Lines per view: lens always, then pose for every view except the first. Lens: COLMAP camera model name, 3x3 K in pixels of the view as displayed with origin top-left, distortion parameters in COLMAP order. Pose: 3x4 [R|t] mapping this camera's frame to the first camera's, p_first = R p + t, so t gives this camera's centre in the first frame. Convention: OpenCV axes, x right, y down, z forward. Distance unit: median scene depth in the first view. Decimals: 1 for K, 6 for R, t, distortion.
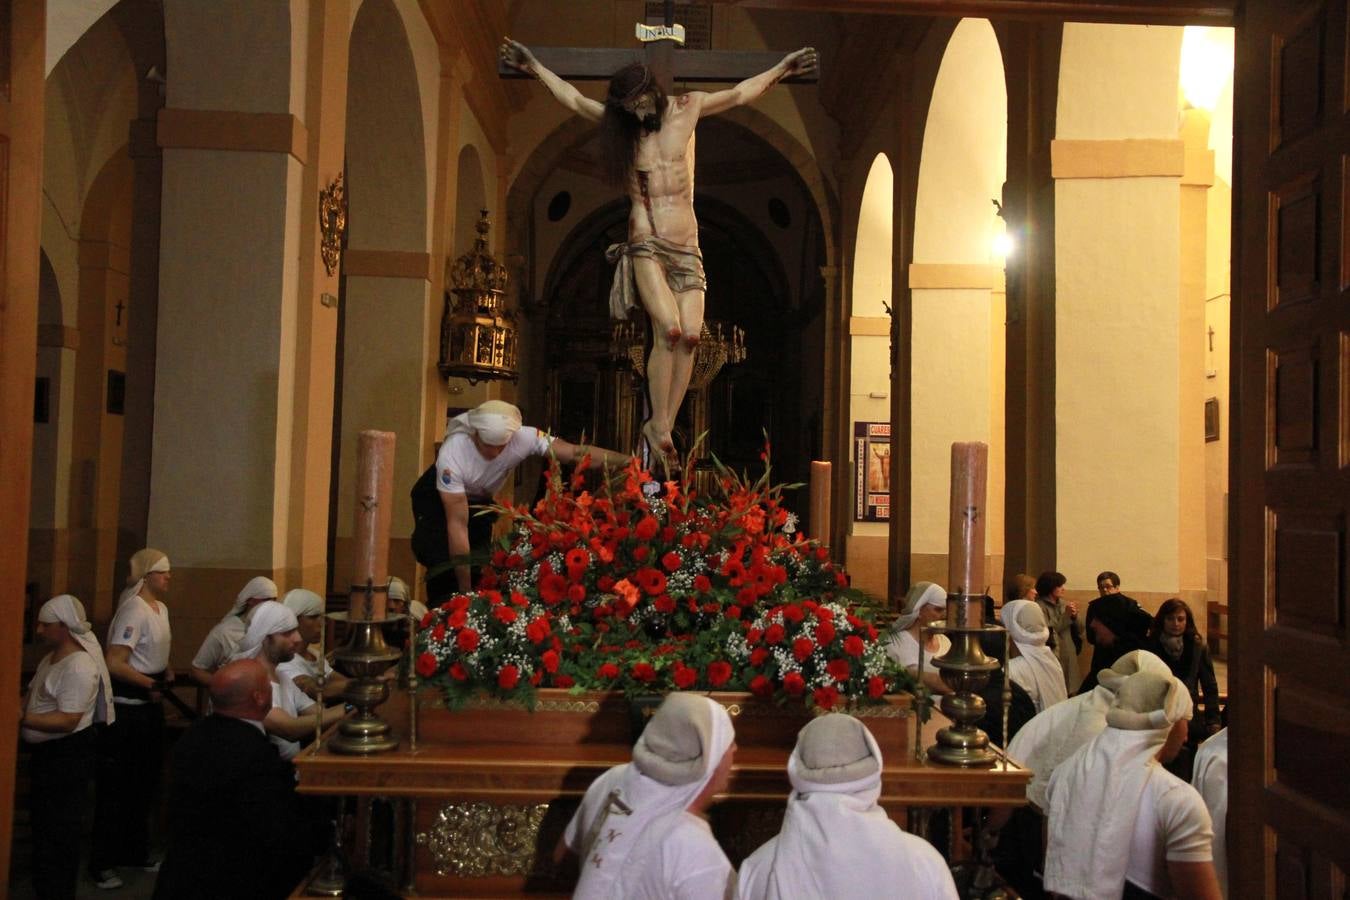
lens RADIAL K [[1351.2, 0, 658.0], [0, 1351.2, 438.8], [0, 0, 1]] dist [0.036288, 0.000000]
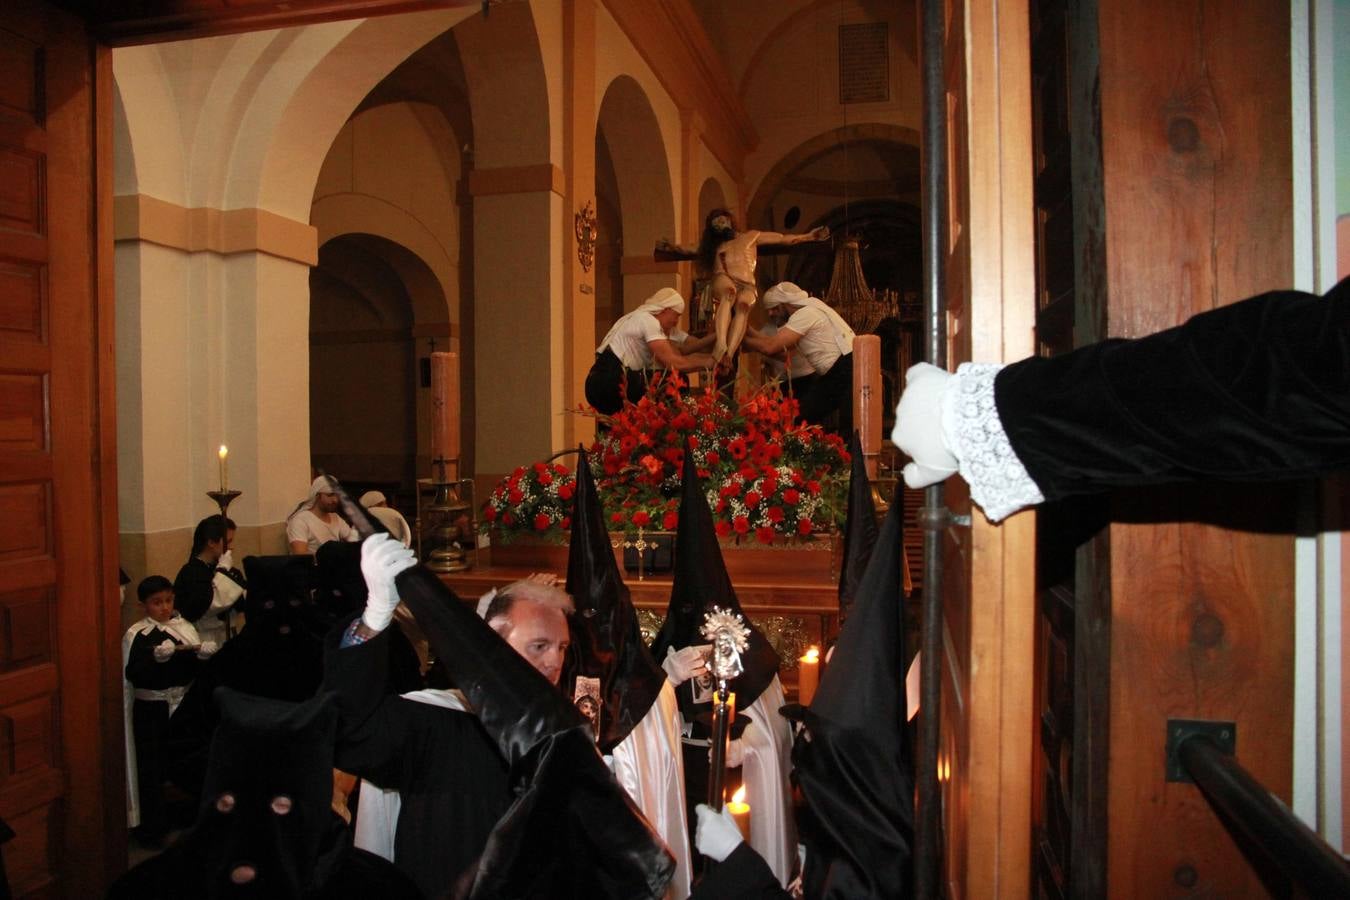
lens RADIAL K [[948.7, 0, 687.9], [0, 948.7, 436.3], [0, 0, 1]] dist [-0.085149, 0.036104]
pose [[0.969838, -0.031407, -0.241720, 0.216617], [0.042455, 0.998272, 0.040634, 0.040569], [0.240026, -0.049671, 0.969495, 0.060430]]
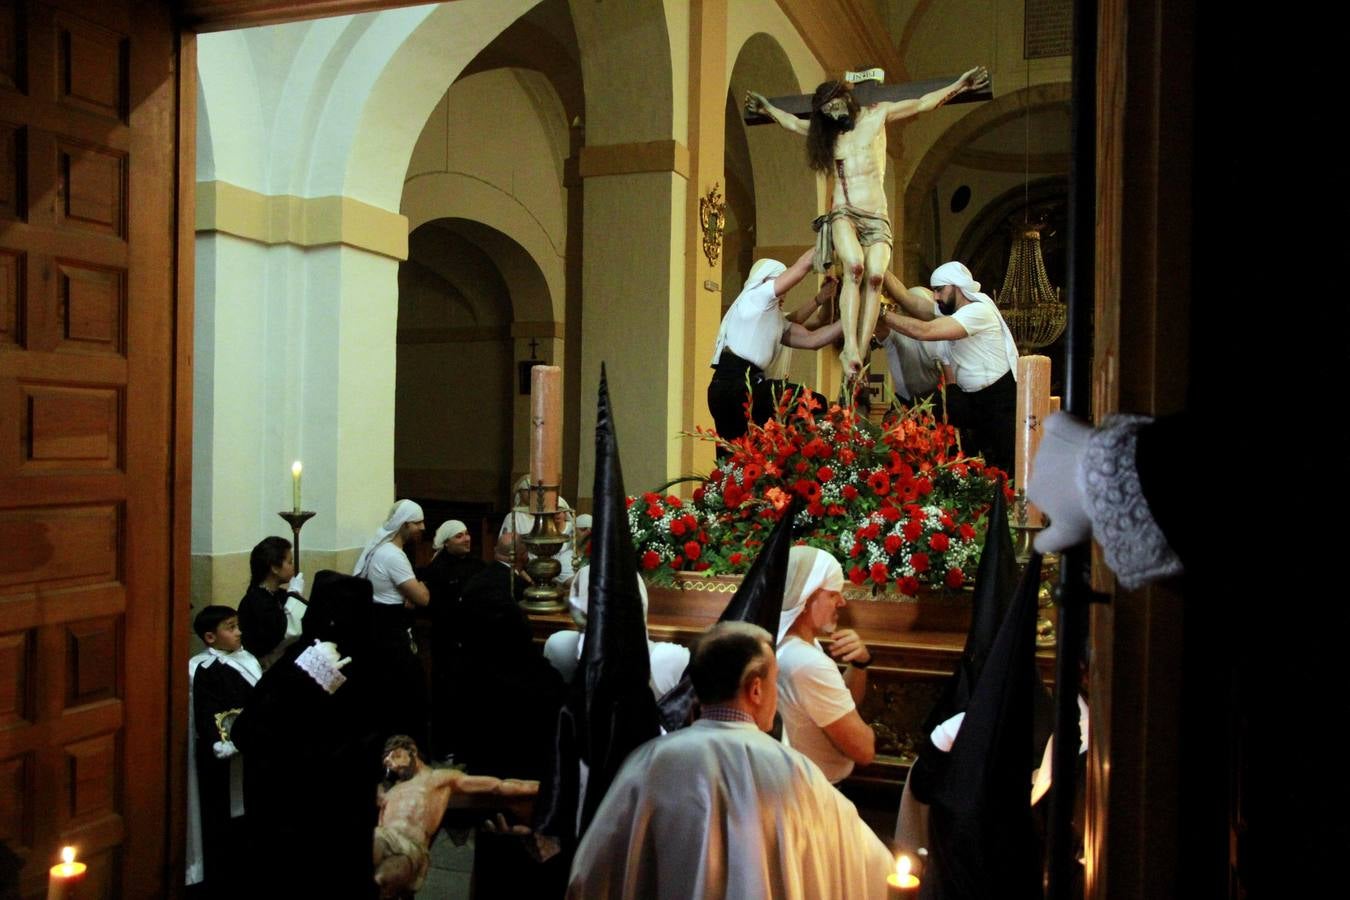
lens RADIAL K [[1132.6, 0, 685.2], [0, 1132.6, 439.3], [0, 0, 1]] dist [-0.024016, 0.069109]
pose [[0.931373, -0.012014, -0.363868, 0.232224], [0.021346, 0.999538, 0.021637, 0.032824], [0.363440, -0.027919, 0.931199, 0.031529]]
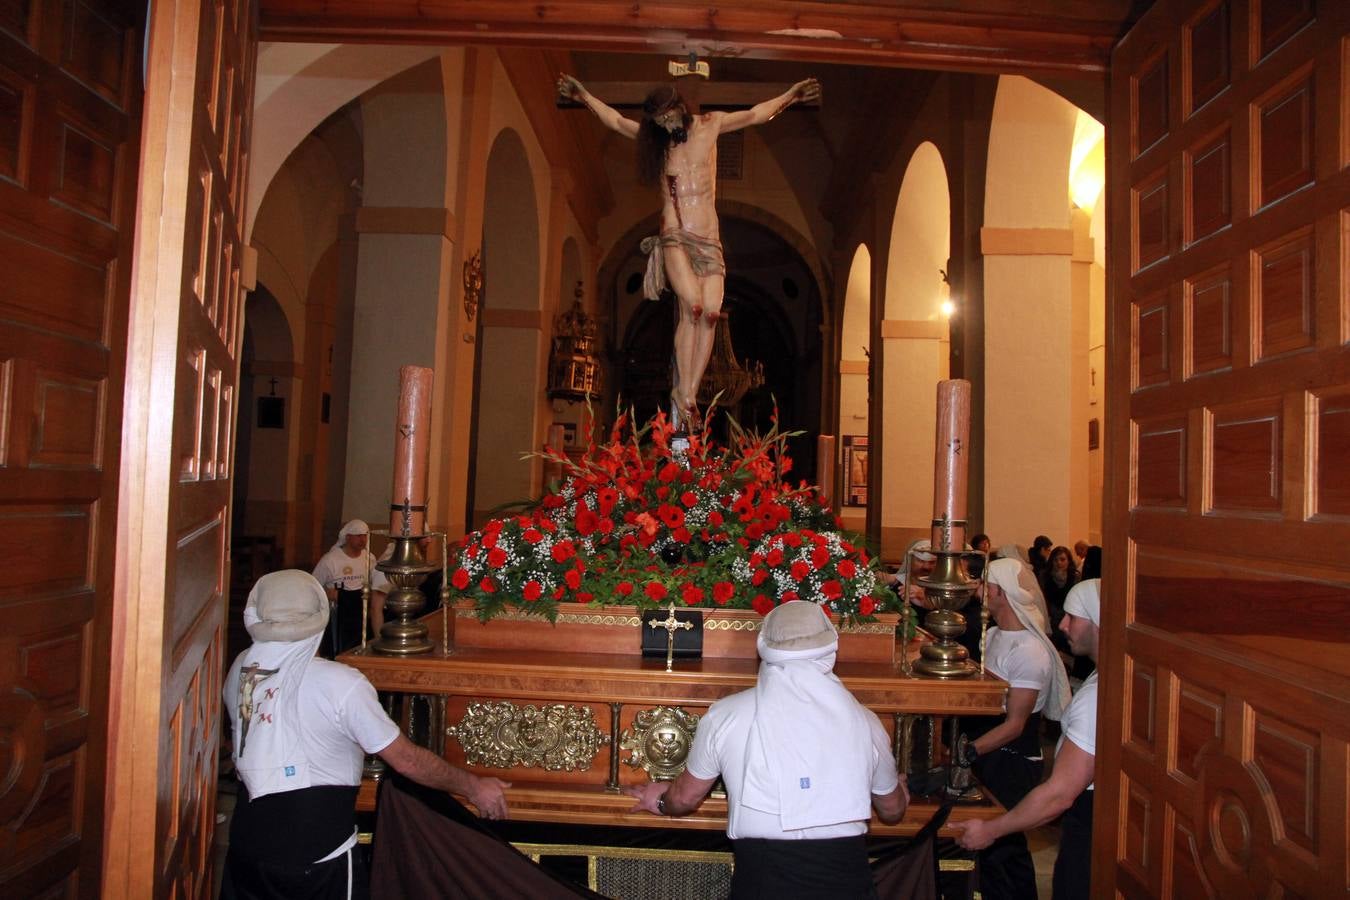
lens RADIAL K [[896.2, 0, 683.7], [0, 896.2, 473.1], [0, 0, 1]] dist [-0.123125, 0.003834]
pose [[0.999487, 0.013584, -0.028992, 0.025020], [-0.013229, 0.999836, 0.012385, 0.053337], [0.029155, -0.011995, 0.999503, 0.214885]]
